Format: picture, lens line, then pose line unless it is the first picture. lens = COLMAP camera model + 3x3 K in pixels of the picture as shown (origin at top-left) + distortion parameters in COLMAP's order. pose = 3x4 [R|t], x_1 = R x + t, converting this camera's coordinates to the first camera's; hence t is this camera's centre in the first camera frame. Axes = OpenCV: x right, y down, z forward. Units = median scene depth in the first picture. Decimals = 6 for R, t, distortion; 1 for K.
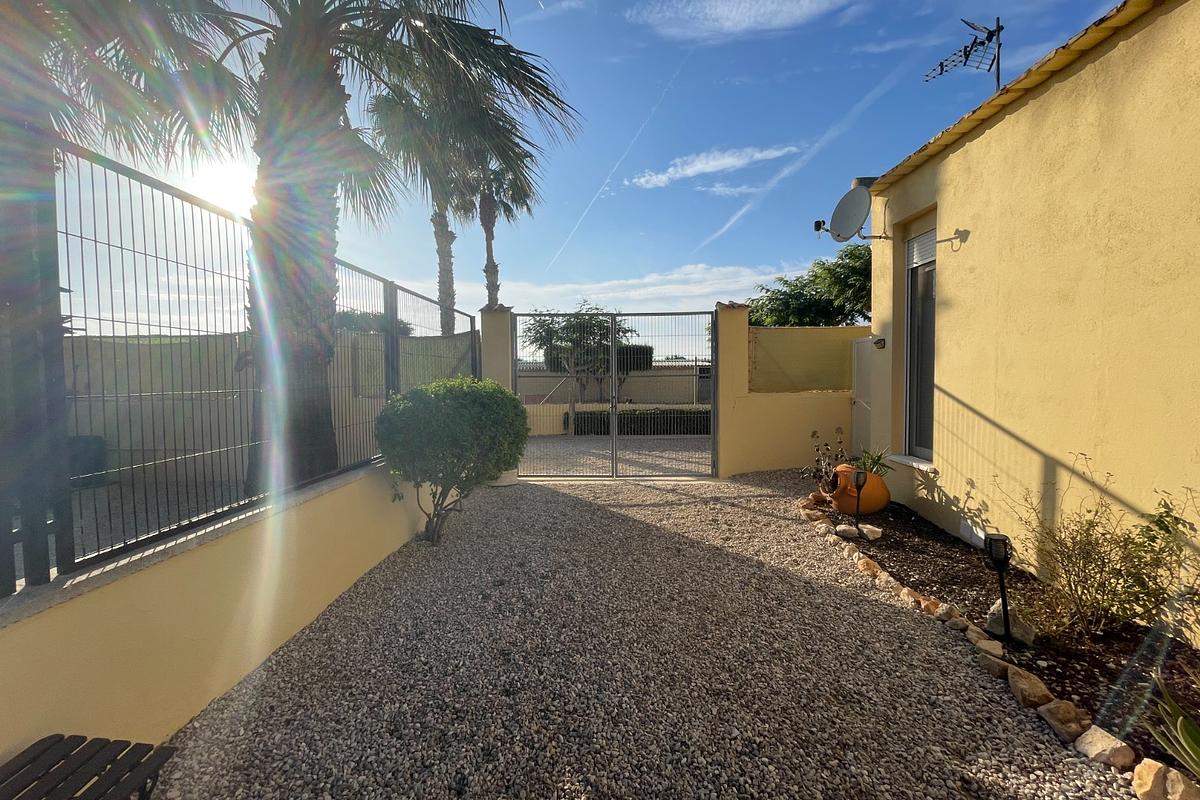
lens RADIAL K [[481.0, 0, 593.4], [0, 481.0, 396.1], [0, 0, 1]] dist [-0.000222, -0.000586]
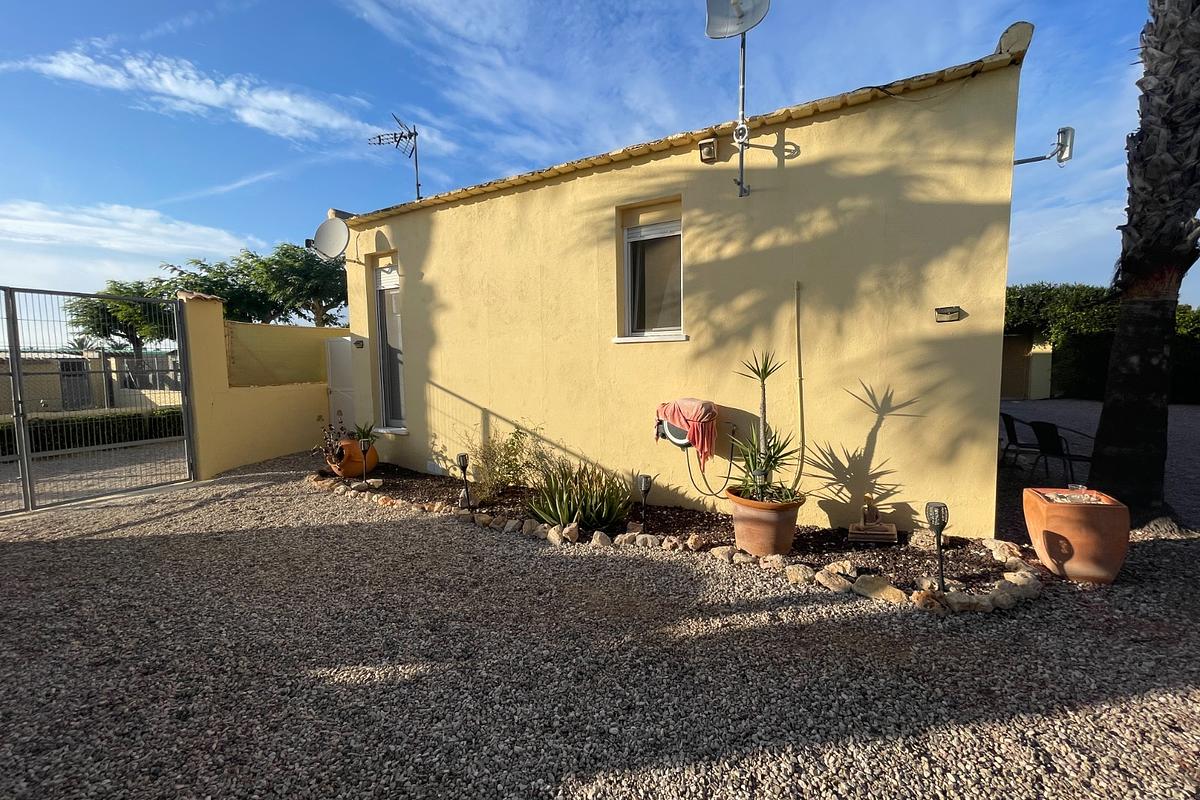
lens RADIAL K [[481.0, 0, 600.8], [0, 481.0, 398.2], [0, 0, 1]] dist [-0.000222, -0.000586]
pose [[0.445807, -0.061055, 0.893044, -0.286209], [0.048578, 0.997851, 0.043970, 0.010615], [-0.893810, 0.023780, 0.447815, -0.160226]]
